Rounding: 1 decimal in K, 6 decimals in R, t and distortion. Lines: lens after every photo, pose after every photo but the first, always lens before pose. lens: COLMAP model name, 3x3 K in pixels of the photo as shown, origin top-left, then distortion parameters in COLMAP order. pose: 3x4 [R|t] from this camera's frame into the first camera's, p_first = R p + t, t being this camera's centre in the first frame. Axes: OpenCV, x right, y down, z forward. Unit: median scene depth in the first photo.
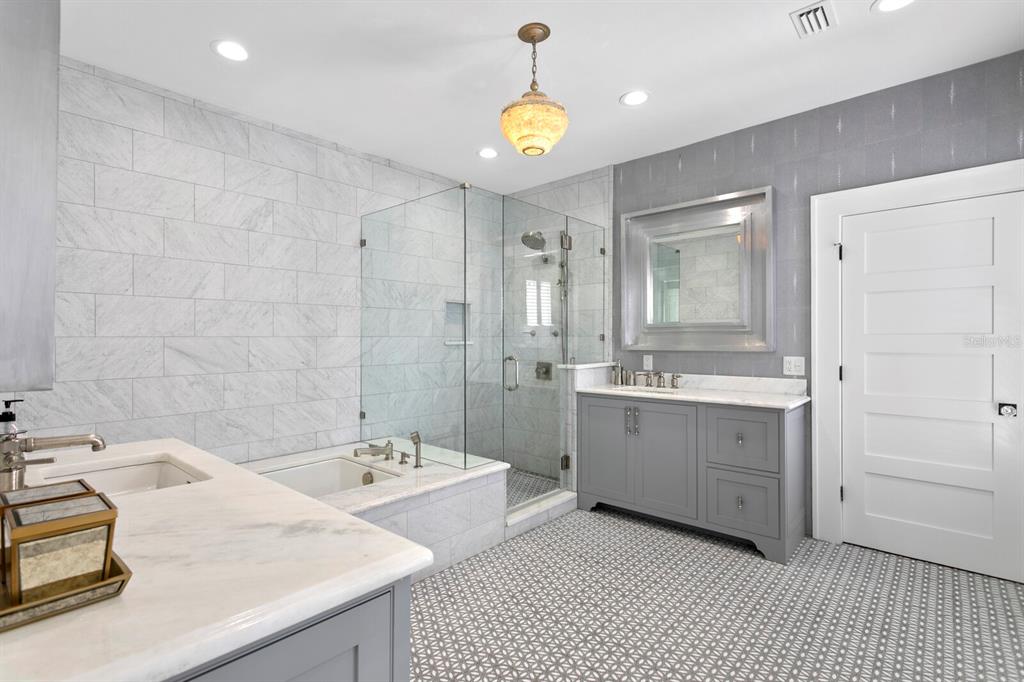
lens RADIAL K [[483.3, 0, 512.0], [0, 483.3, 341.0], [0, 0, 1]] dist [0.001281, 0.000355]
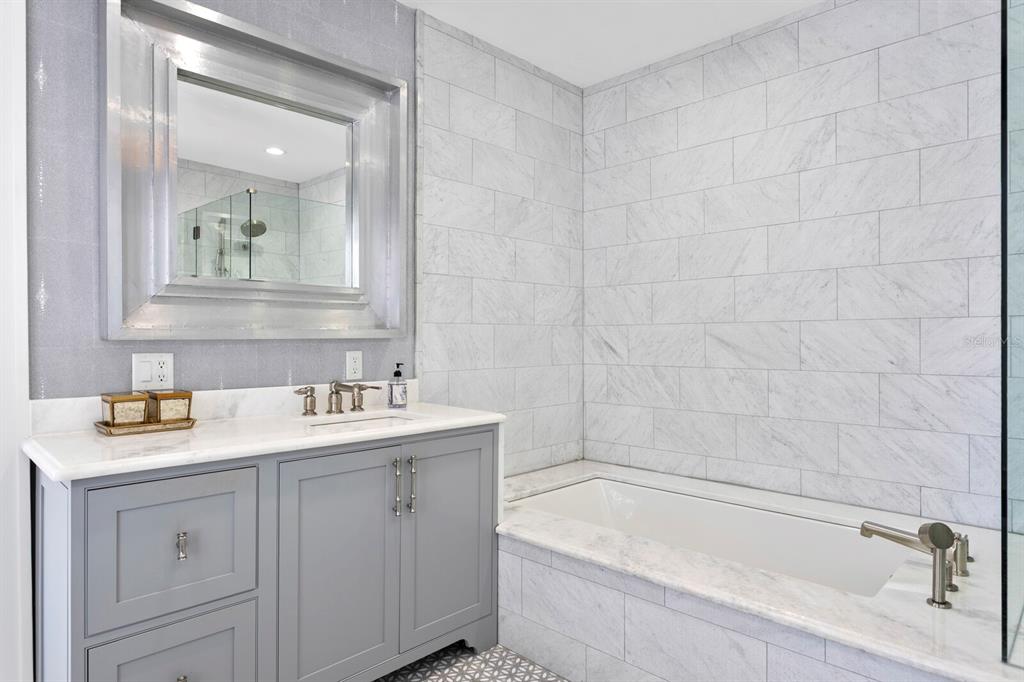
lens RADIAL K [[609.0, 0, 512.0], [0, 609.0, 341.0], [0, 0, 1]] dist [0.002783, 0.000394]
pose [[-0.054418, 0.004514, -0.998508, 0.395213], [-0.002620, 0.999986, 0.004663, 0.018673], [0.998515, 0.002870, -0.054405, 0.657484]]
